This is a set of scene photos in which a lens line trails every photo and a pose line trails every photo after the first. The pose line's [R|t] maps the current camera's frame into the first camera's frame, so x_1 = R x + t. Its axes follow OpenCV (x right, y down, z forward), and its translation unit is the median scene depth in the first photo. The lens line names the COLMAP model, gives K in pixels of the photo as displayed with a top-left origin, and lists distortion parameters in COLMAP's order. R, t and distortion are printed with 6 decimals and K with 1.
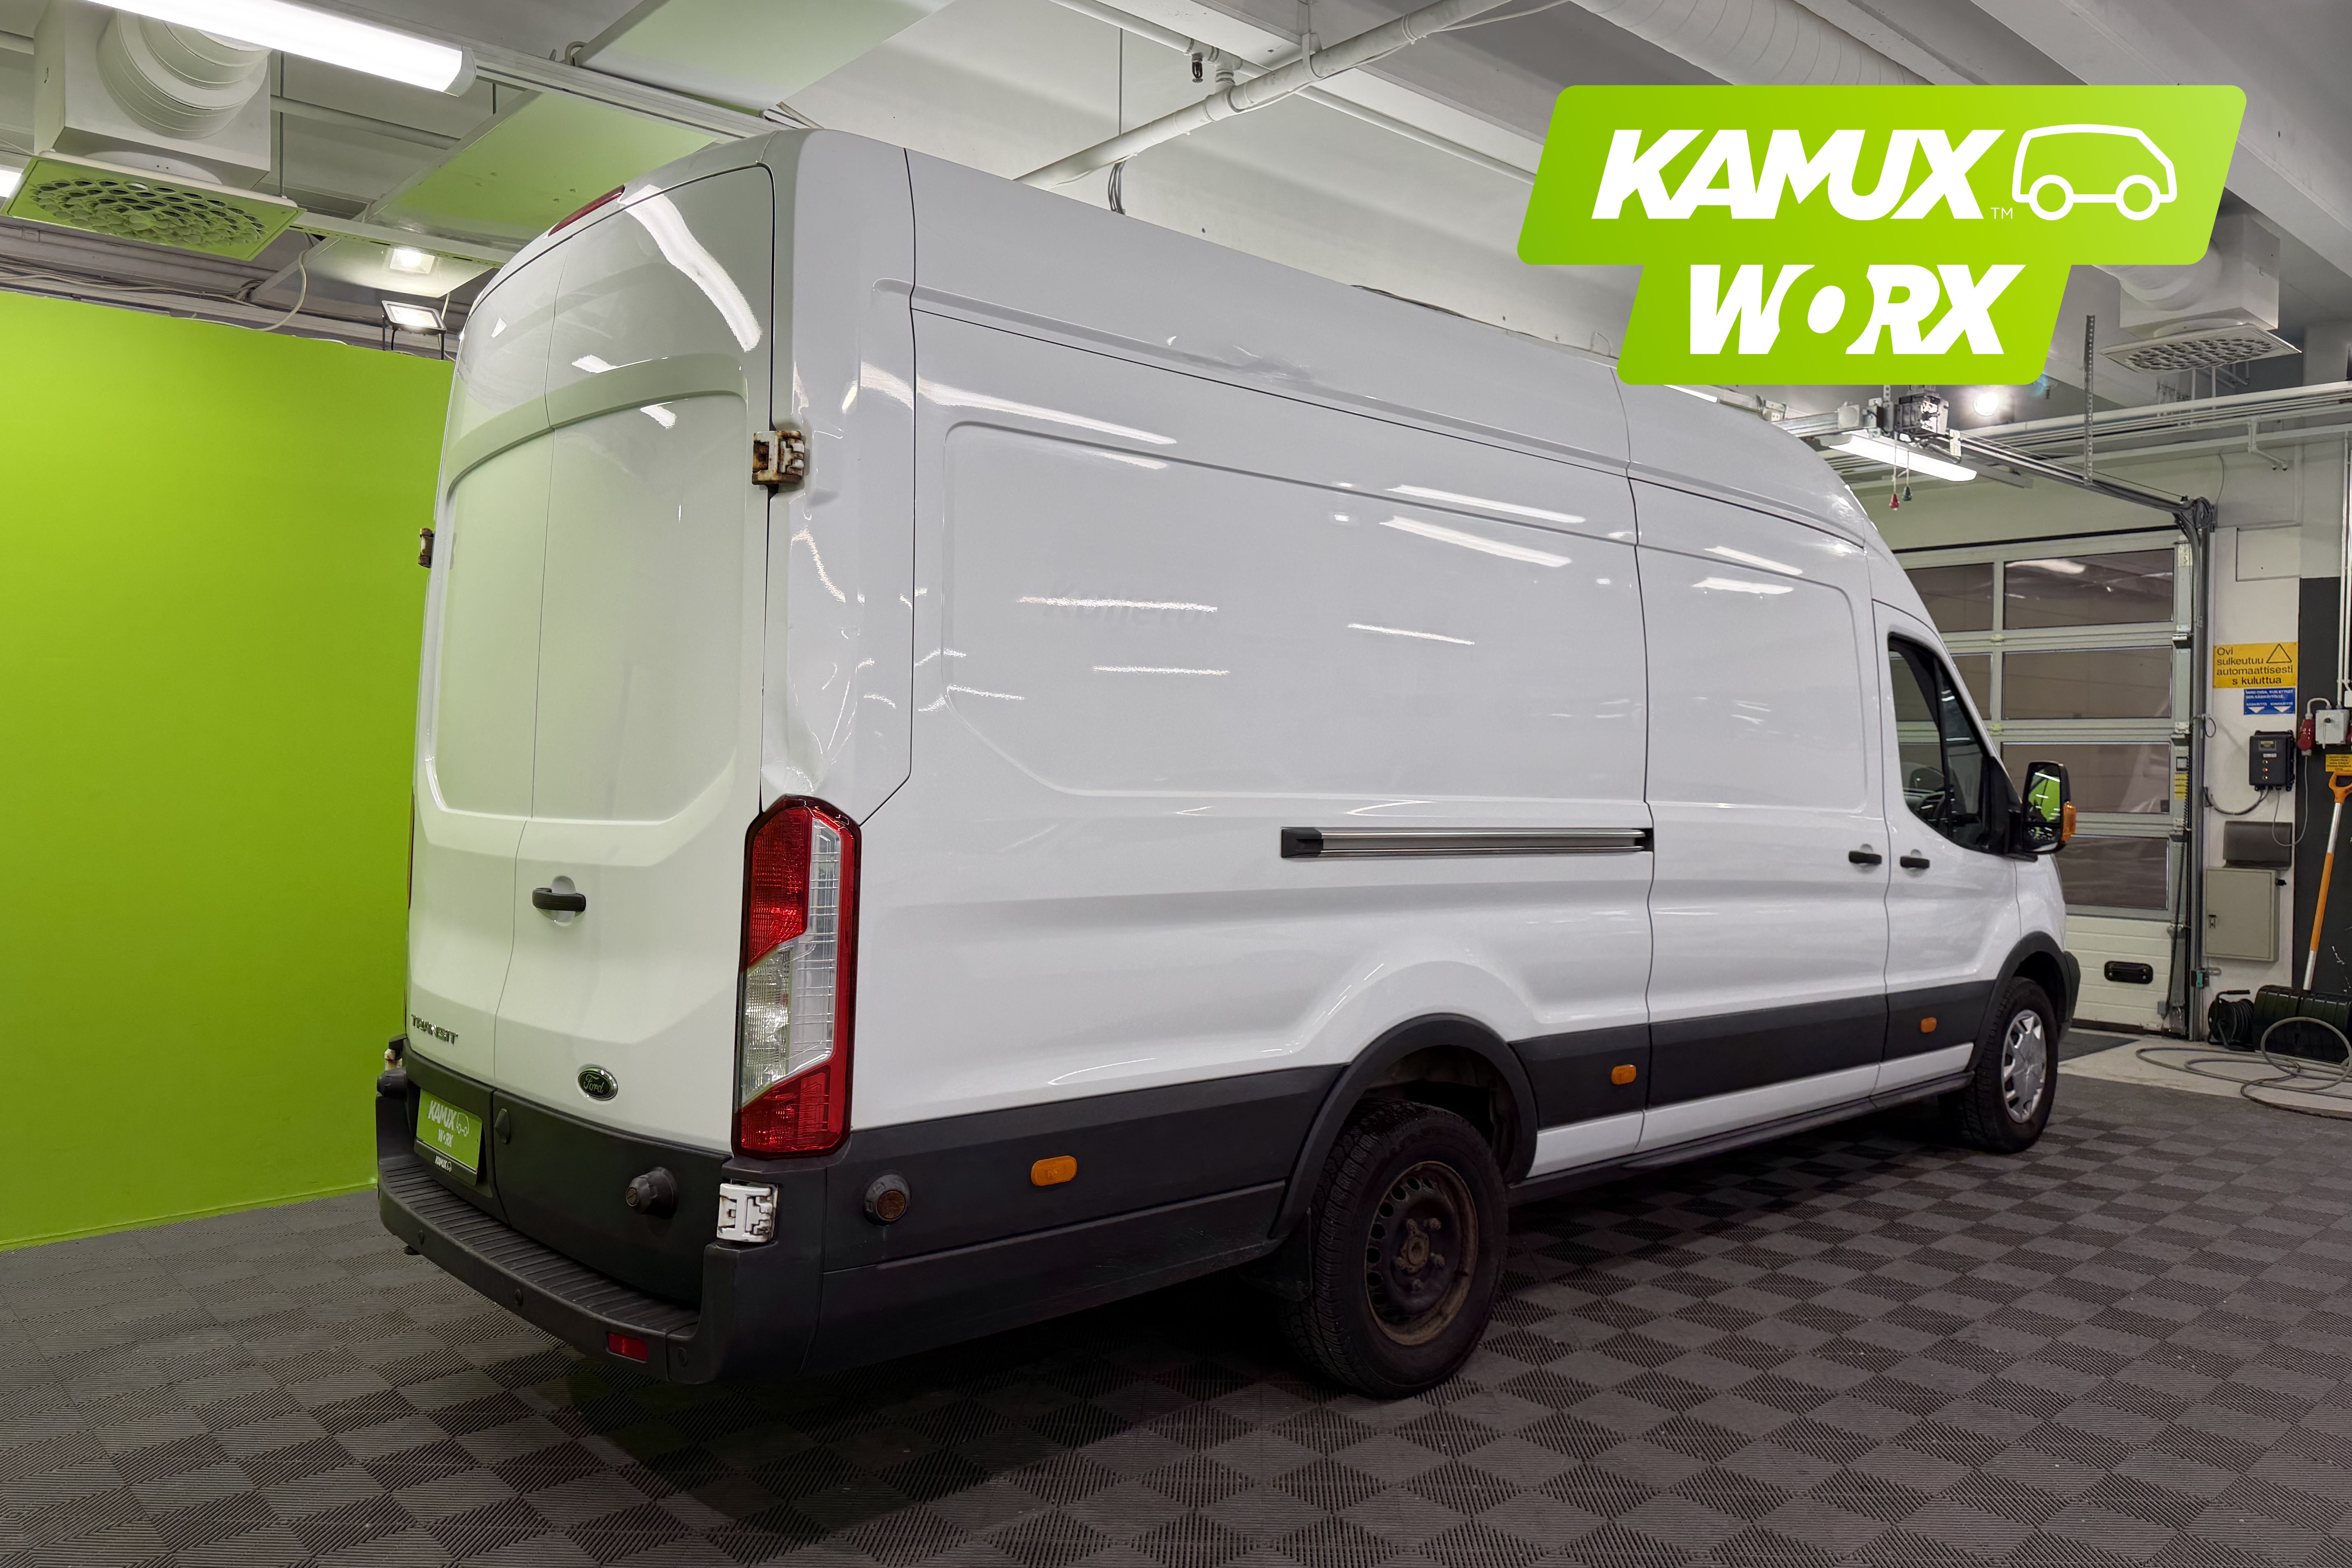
lens RADIAL K [[1669.1, 0, 1176.0], [0, 1669.1, 784.0], [0, 0, 1]] dist [0.120800, -0.193113]
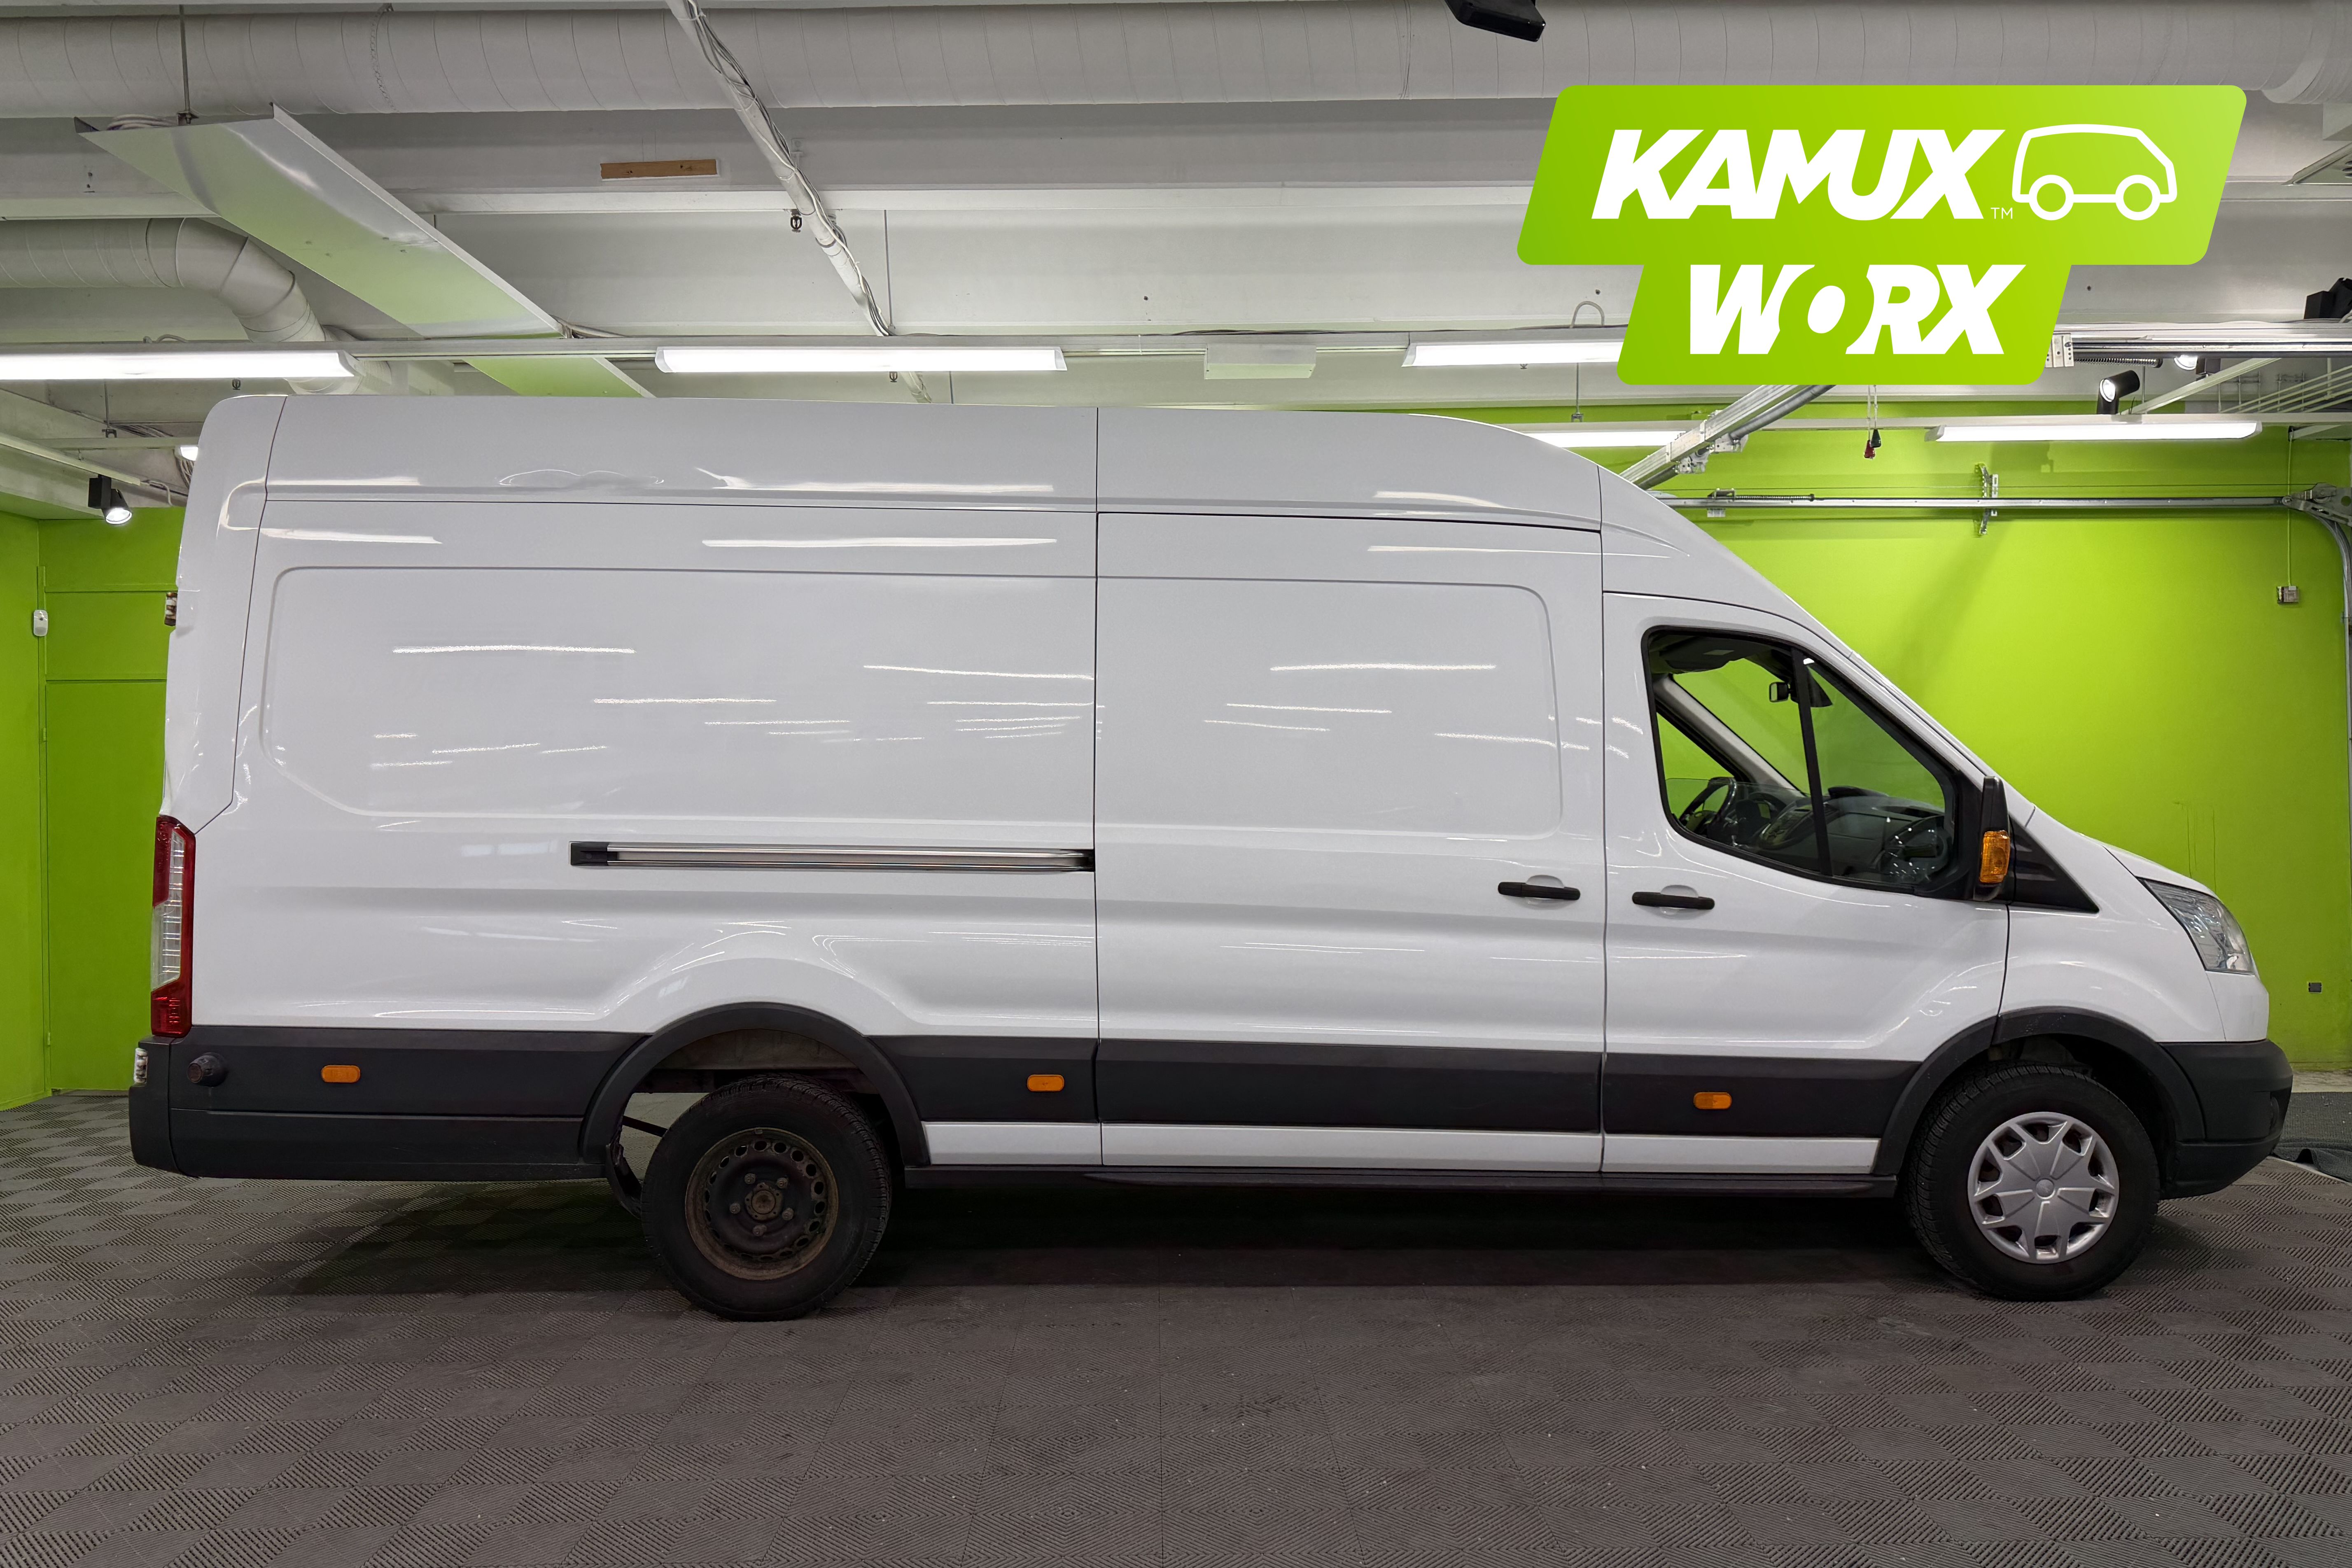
lens RADIAL K [[1669.1, 0, 1176.0], [0, 1669.1, 784.0], [0, 0, 1]] dist [0.120800, -0.193113]
pose [[0.736124, -0.006200, -0.676819, 1.103725], [0.001707, 0.999972, -0.007303, -0.006717], [0.676845, 0.004221, 0.736113, 0.307914]]
